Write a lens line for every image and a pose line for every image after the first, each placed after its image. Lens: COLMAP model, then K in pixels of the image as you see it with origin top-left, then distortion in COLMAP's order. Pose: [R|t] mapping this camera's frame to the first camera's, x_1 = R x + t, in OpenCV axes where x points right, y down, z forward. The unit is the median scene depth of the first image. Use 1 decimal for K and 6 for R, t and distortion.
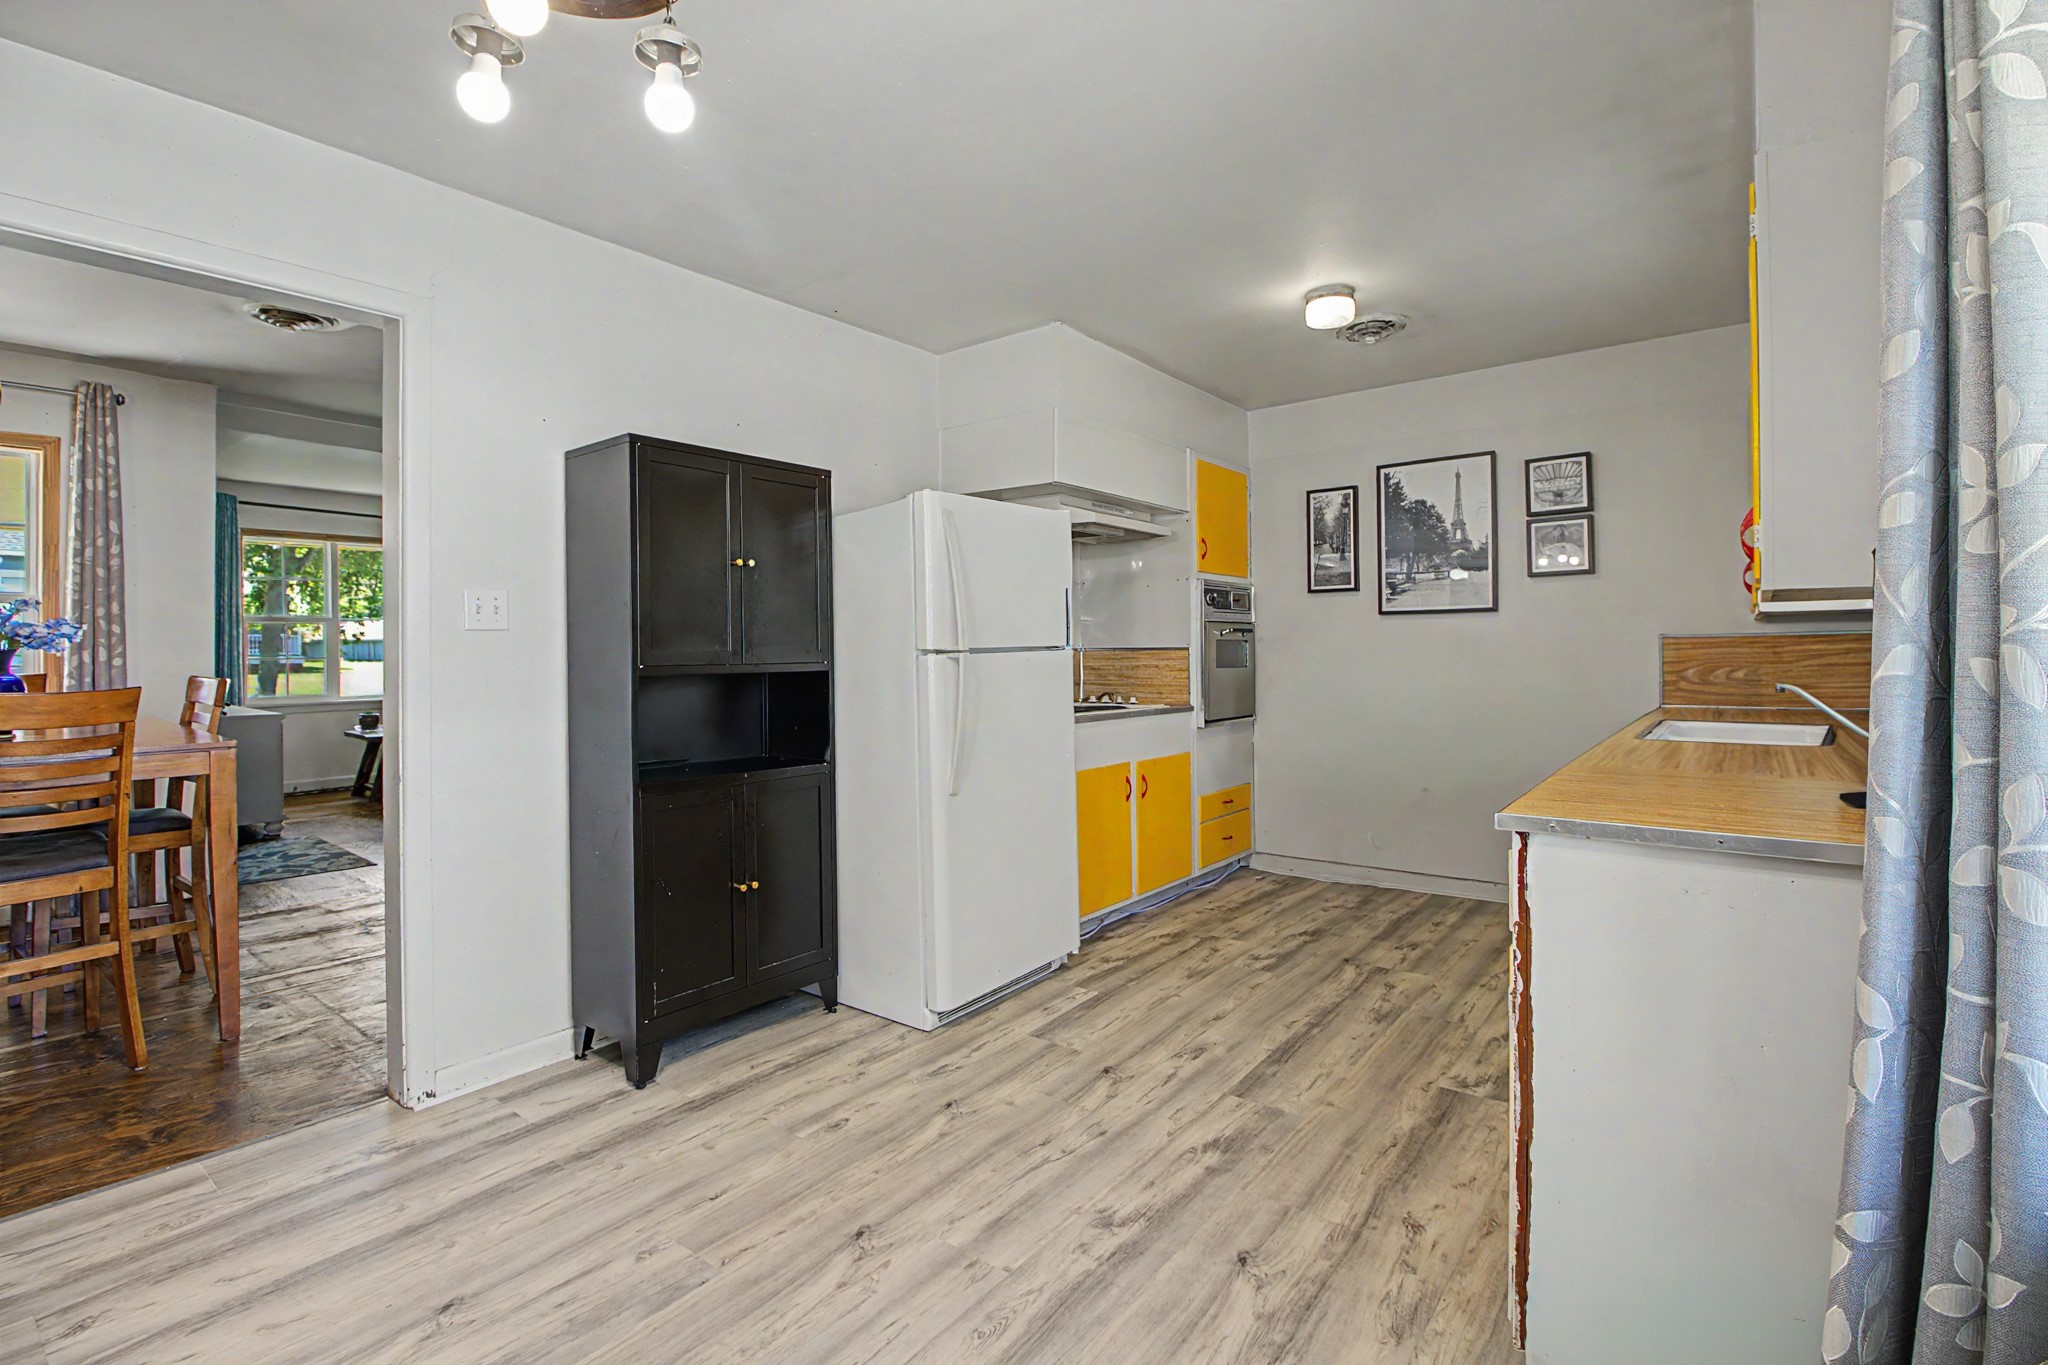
lens RADIAL K [[935.1, 0, 1028.2], [0, 935.1, 669.2], [0, 0, 1]] dist [-0.008215, -0.008381]
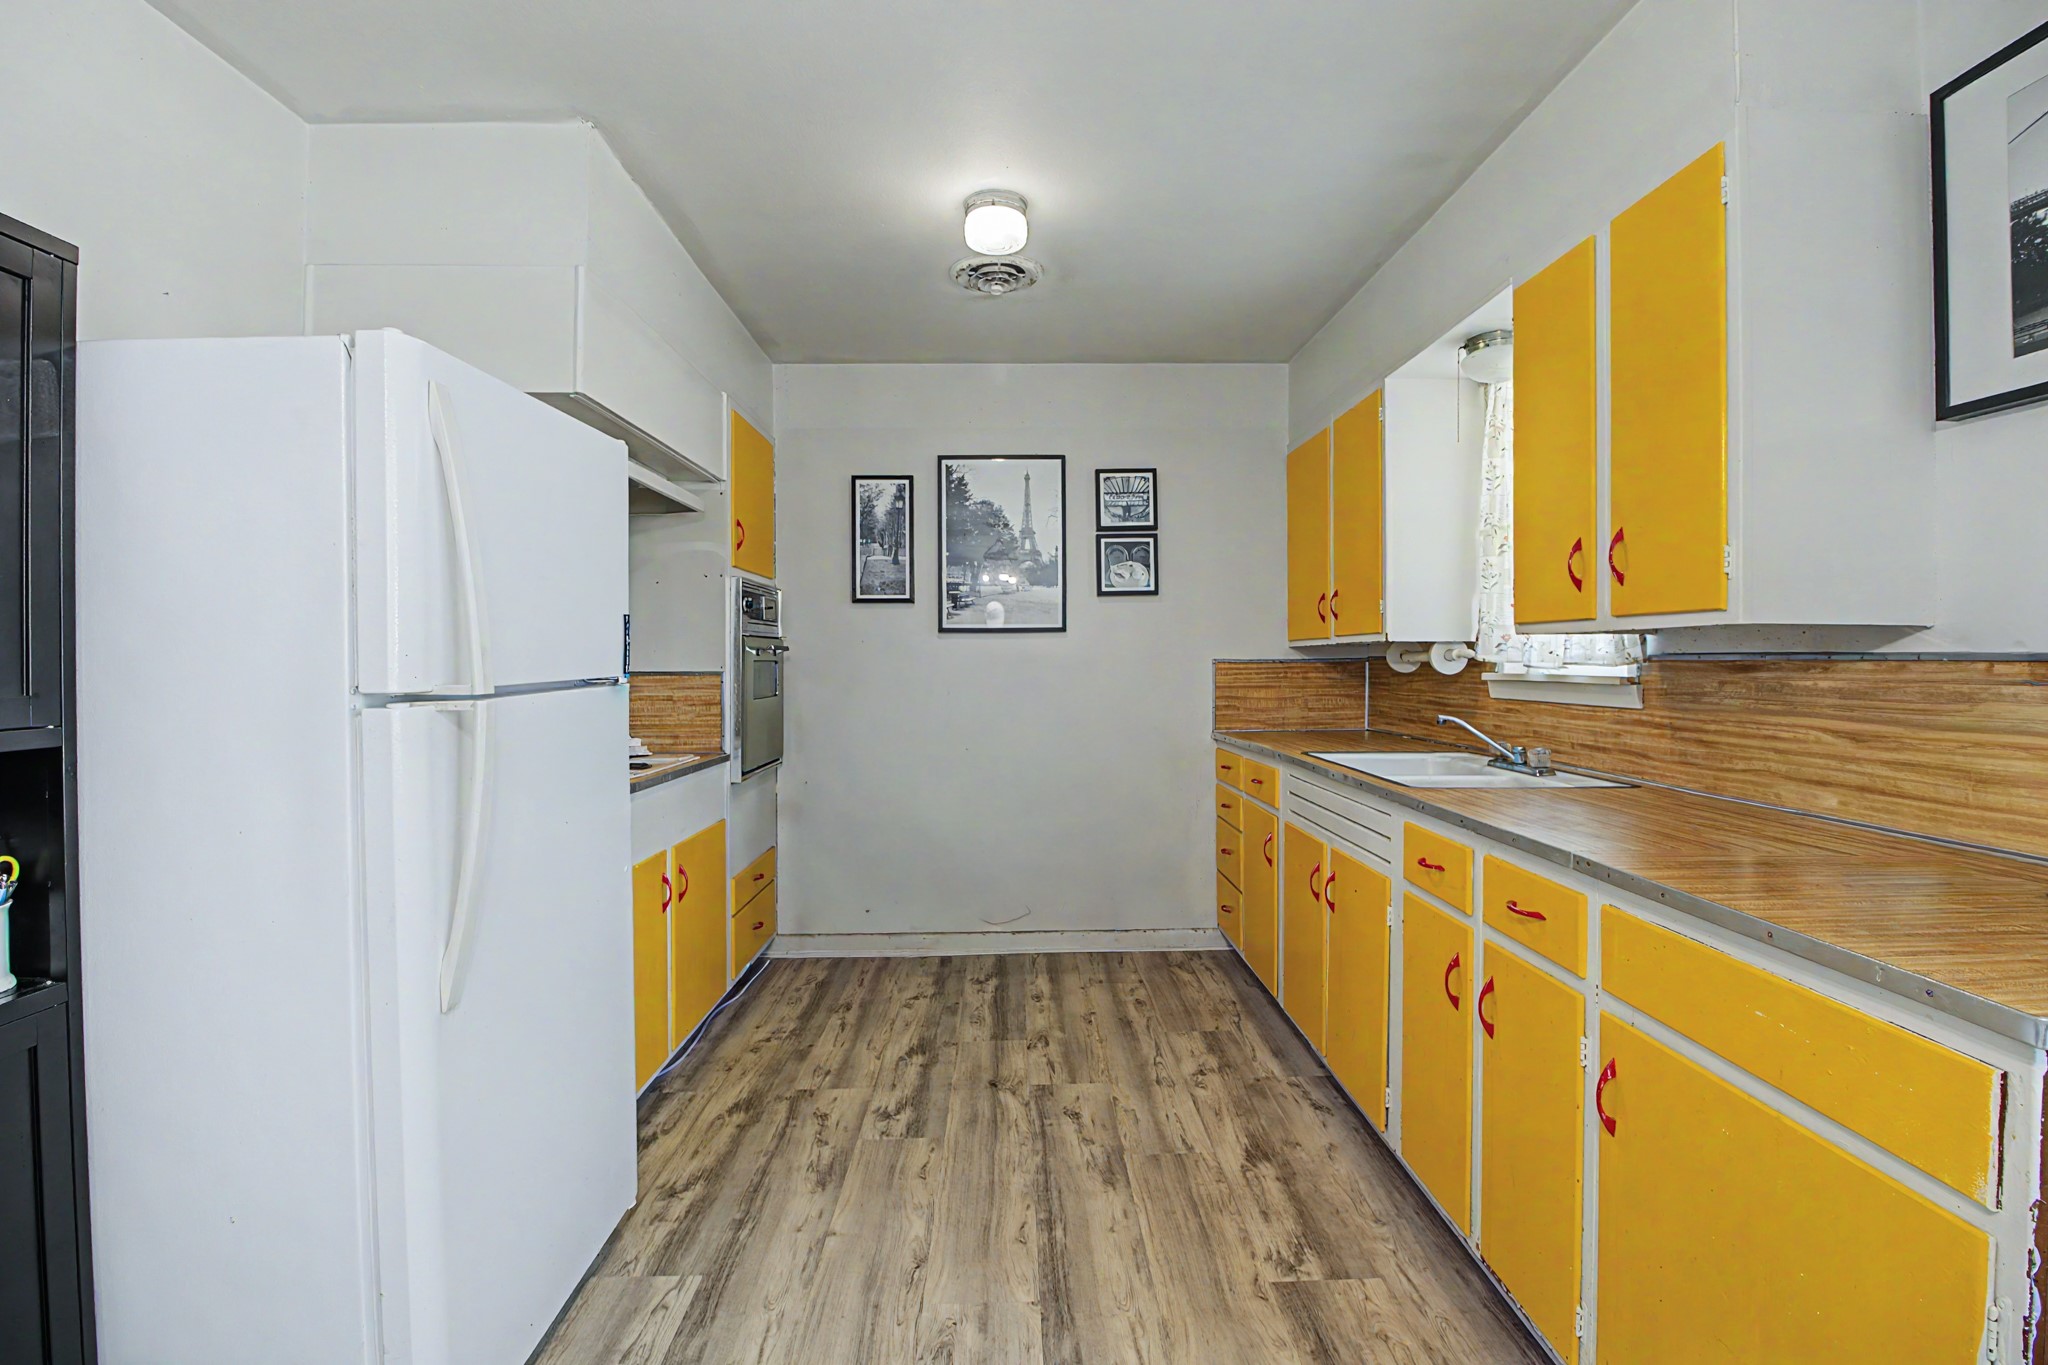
lens RADIAL K [[935.1, 0, 1024.5], [0, 935.1, 661.9], [0, 0, 1]] dist [-0.008215, -0.008381]
pose [[0.777844, 0.004049, 0.628445, -0.100365], [0.008330, 0.999825, -0.016753, -0.017770], [-0.628403, 0.018266, 0.777674, 0.317669]]
